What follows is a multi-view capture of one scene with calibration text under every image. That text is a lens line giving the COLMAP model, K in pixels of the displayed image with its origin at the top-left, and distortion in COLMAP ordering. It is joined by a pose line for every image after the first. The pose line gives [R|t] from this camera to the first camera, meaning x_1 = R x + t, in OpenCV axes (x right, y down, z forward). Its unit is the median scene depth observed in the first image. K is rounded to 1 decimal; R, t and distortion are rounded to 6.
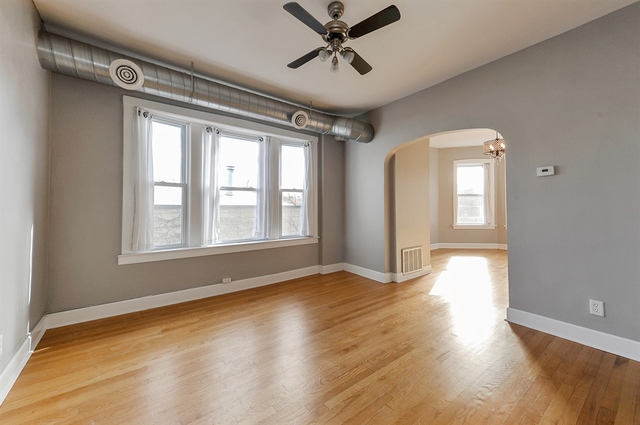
lens RADIAL K [[248.0, 0, 300.4], [0, 248.0, 207.0], [0, 0, 1]] dist [0.003716, 0.000039]
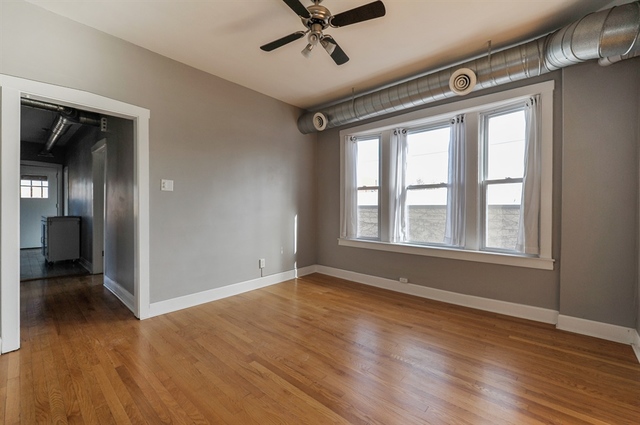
lens RADIAL K [[248.0, 0, 316.1], [0, 248.0, 214.4], [0, 0, 1]] dist [0.003716, 0.000039]
pose [[0.249785, 0.026867, -0.967928, 0.583706], [-0.001563, 0.999625, 0.027343, 0.005012], [0.968300, -0.005317, 0.249734, 0.419992]]
